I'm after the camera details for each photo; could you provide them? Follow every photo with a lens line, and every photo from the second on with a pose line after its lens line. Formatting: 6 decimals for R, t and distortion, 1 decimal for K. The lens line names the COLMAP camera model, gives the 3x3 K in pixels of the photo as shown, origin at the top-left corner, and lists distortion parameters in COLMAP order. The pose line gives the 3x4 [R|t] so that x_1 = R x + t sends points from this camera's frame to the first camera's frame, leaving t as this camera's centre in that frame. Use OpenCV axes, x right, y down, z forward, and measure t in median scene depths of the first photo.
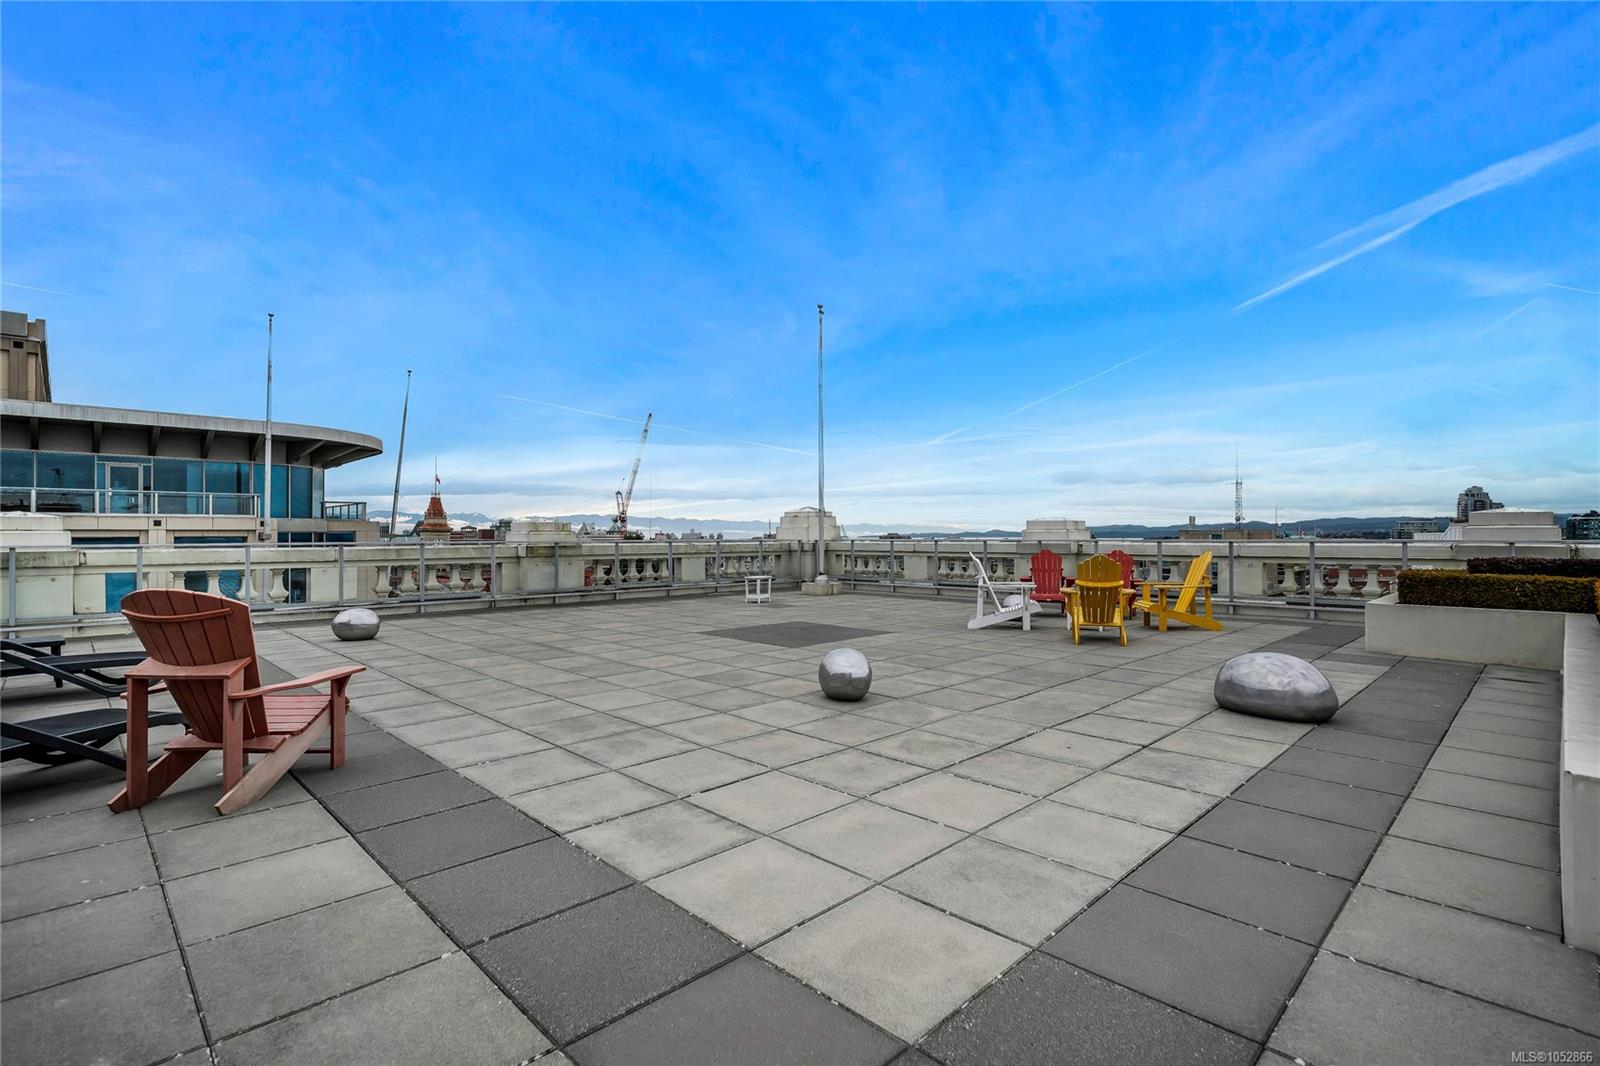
lens RADIAL K [[756.8, 0, 800.0], [0, 756.8, 533.0], [0, 0, 1]] dist [0.001684, 0.000594]
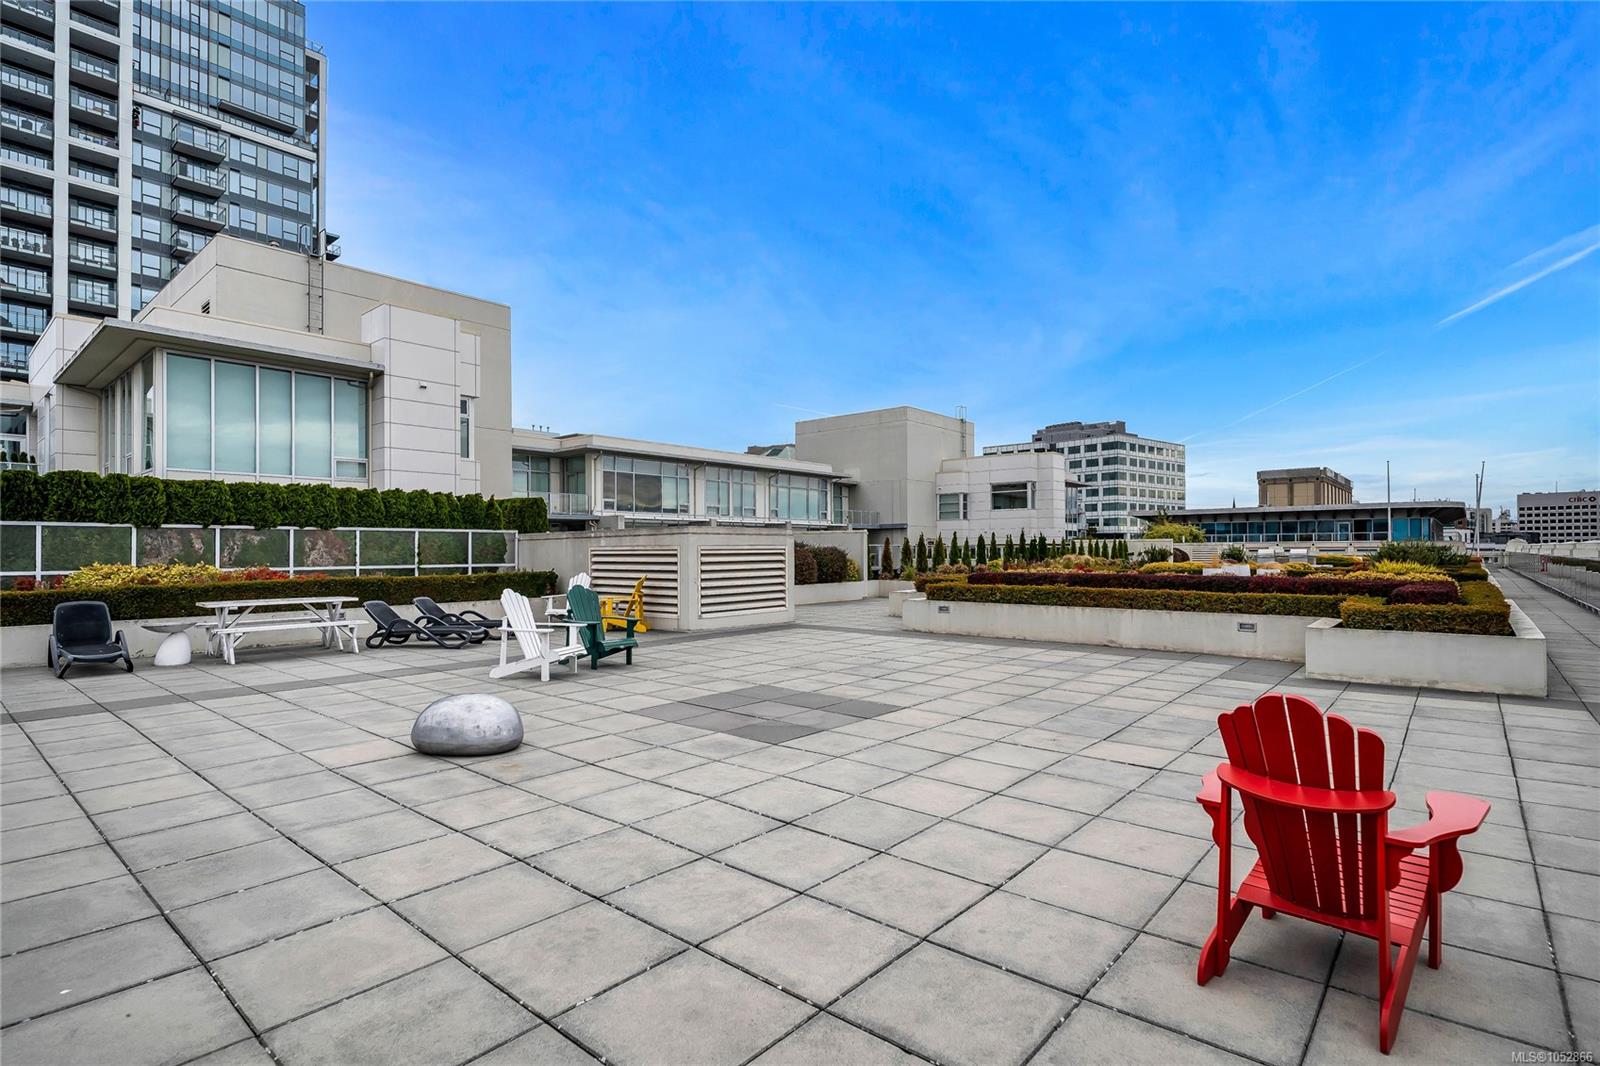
lens RADIAL K [[756.8, 0, 800.0], [0, 756.8, 533.0], [0, 0, 1]] dist [0.001684, 0.000594]
pose [[0.999960, -0.000392, 0.008980, -0.350153], [0.000374, 0.999998, 0.001968, -0.001916], [-0.008981, -0.001965, 0.999958, -0.066457]]
